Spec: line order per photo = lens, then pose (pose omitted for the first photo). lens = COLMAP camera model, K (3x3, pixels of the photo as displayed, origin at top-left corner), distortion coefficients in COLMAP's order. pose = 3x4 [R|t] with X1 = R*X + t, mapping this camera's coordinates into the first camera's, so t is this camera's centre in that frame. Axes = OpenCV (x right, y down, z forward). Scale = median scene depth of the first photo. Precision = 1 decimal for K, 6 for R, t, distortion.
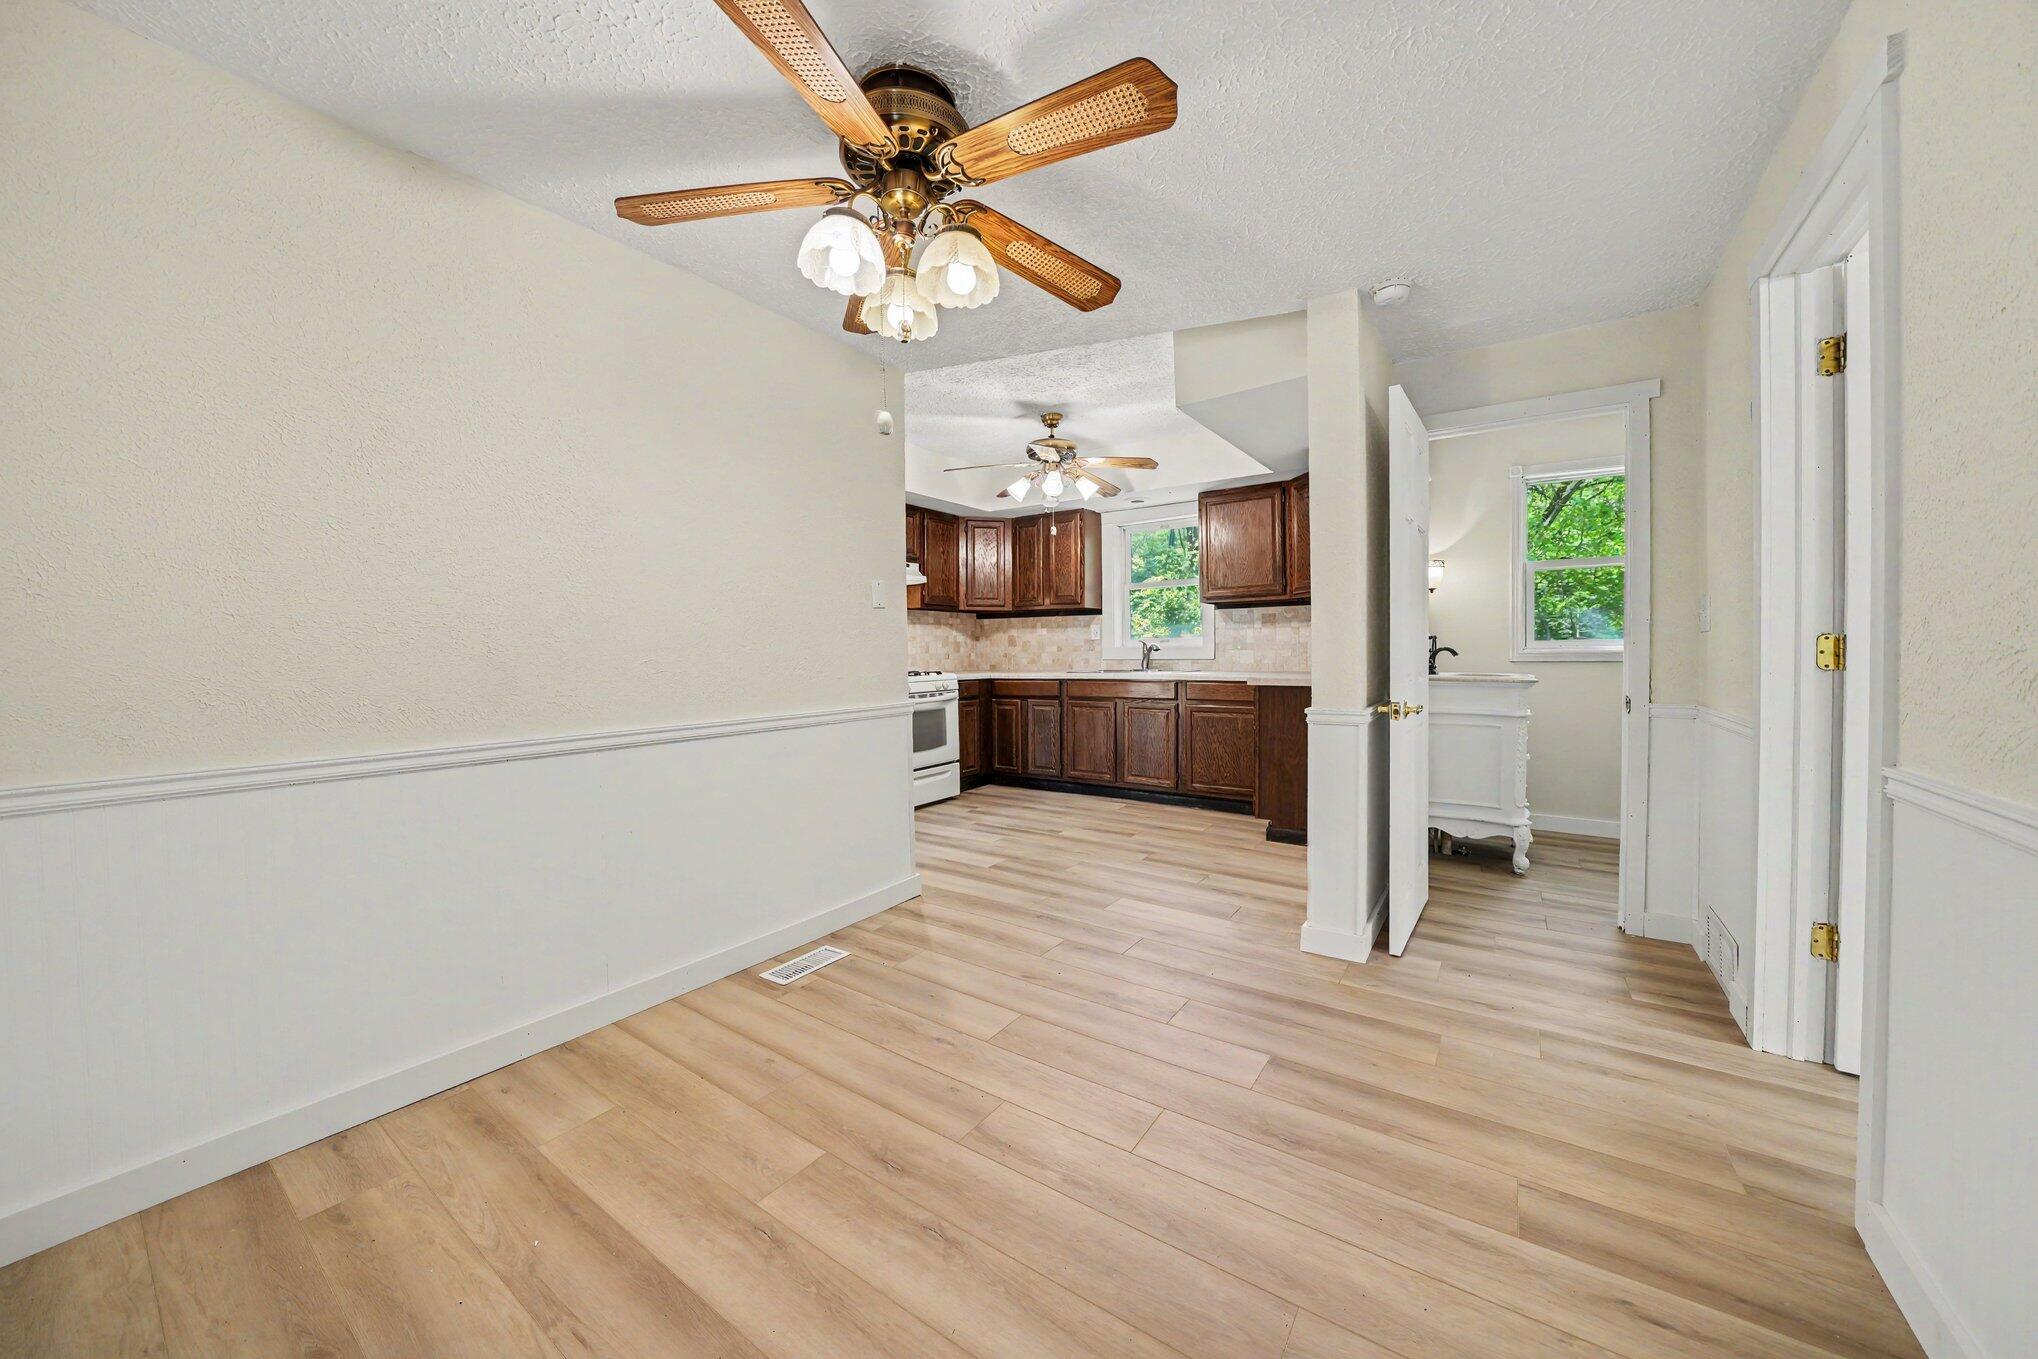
lens RADIAL K [[727.7, 0, 1020.9], [0, 727.7, 670.2], [0, 0, 1]] dist [-0.000173, 0.000005]
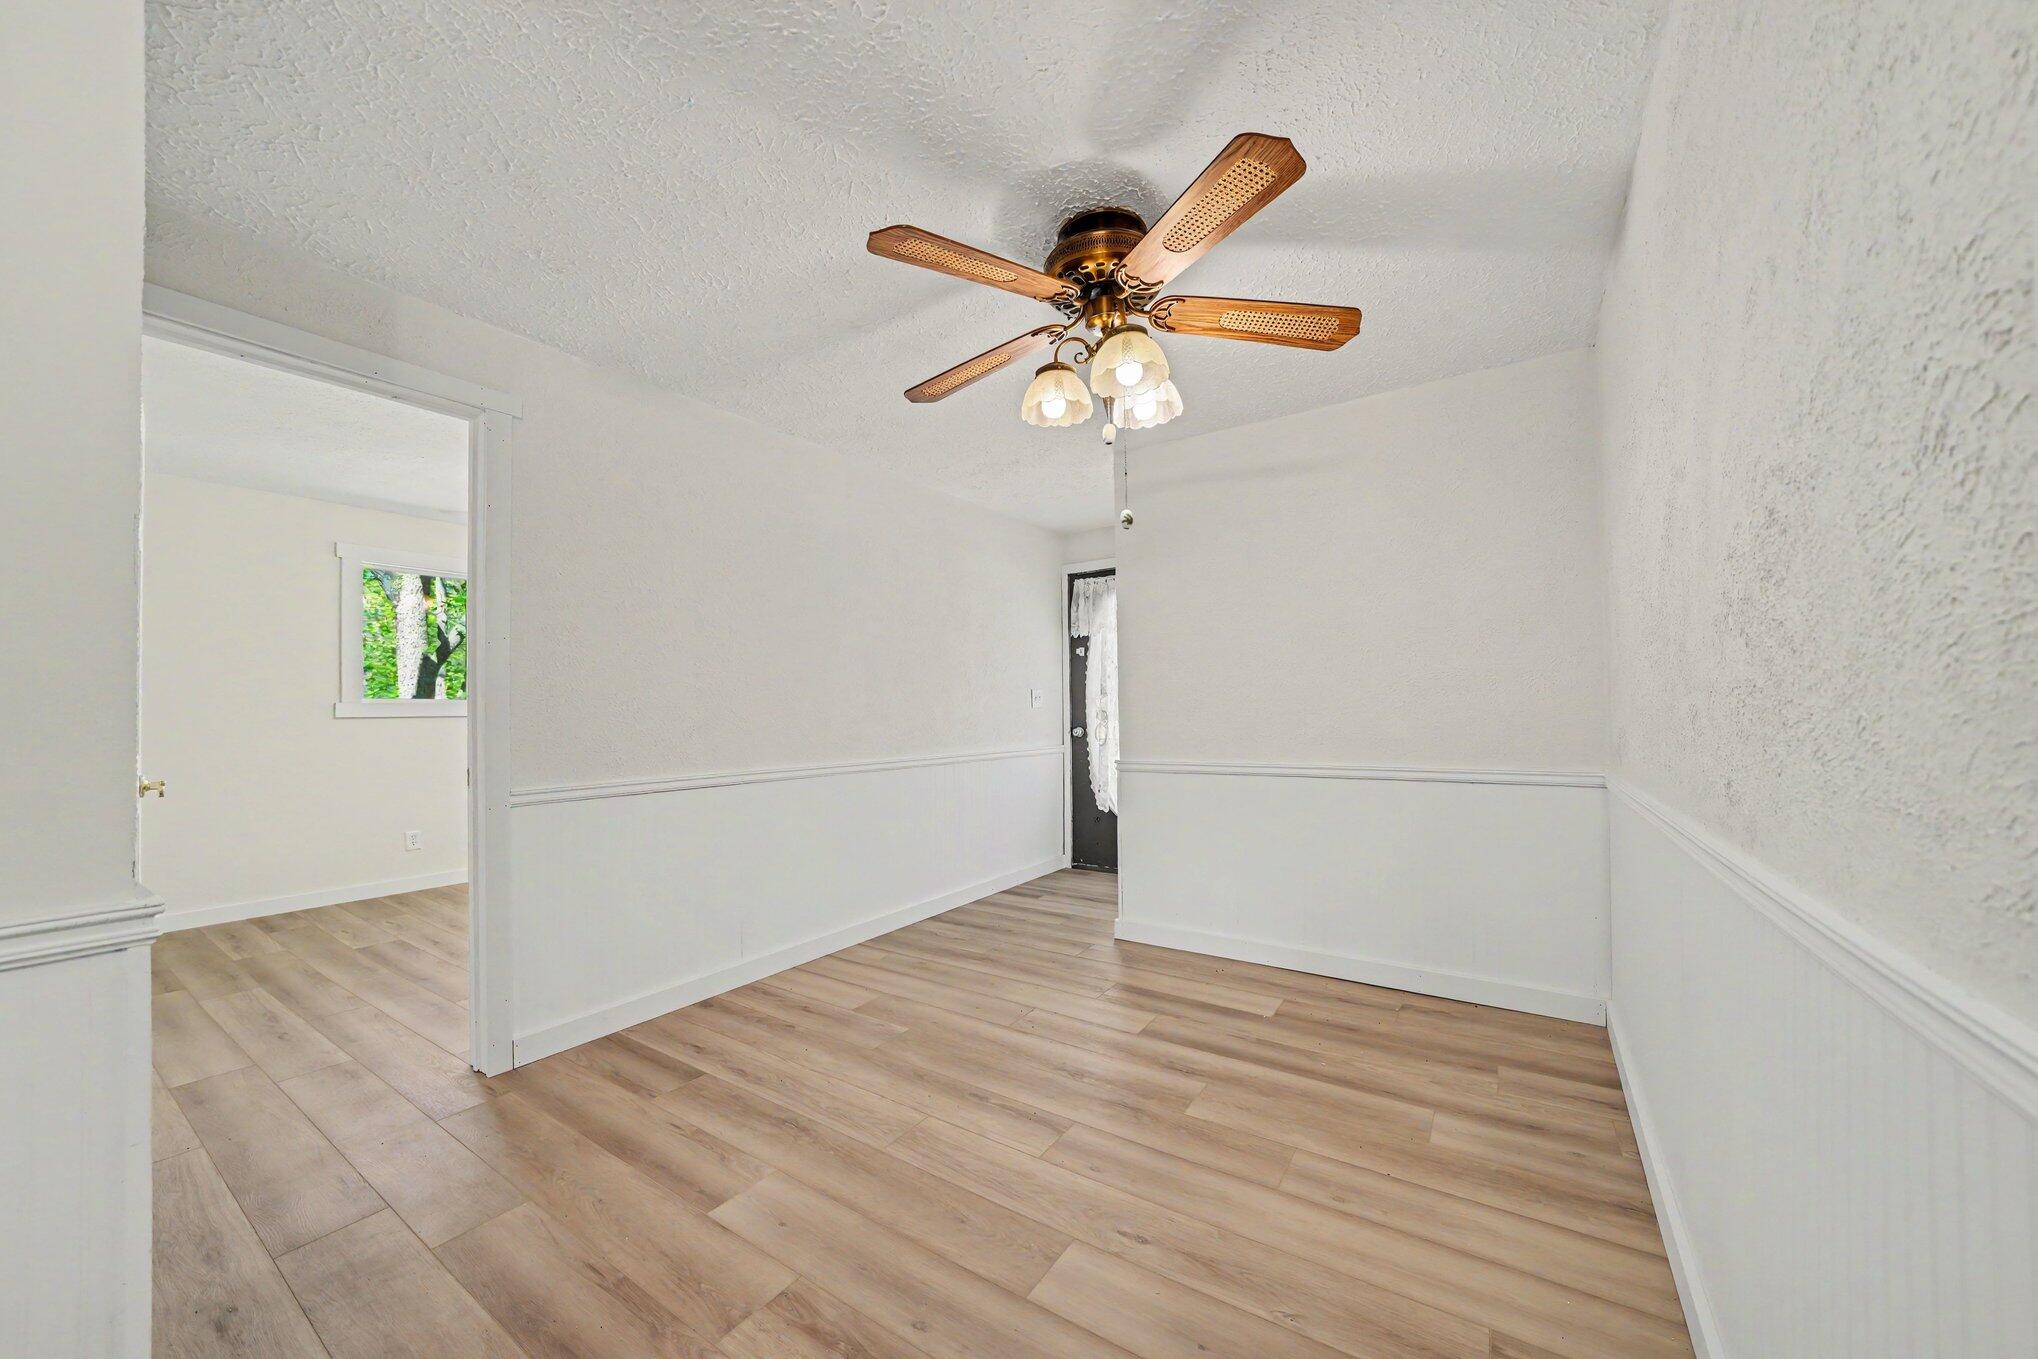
lens RADIAL K [[709.1, 0, 1015.3], [0, 709.1, 694.5], [0, 0, 1]] dist [-0.022497, 0.000001]
pose [[-0.999394, 0.026026, -0.023095, 0.016255], [0.025904, 0.999649, 0.005578, -0.036087], [0.023232, 0.004977, -0.999718, 2.026060]]
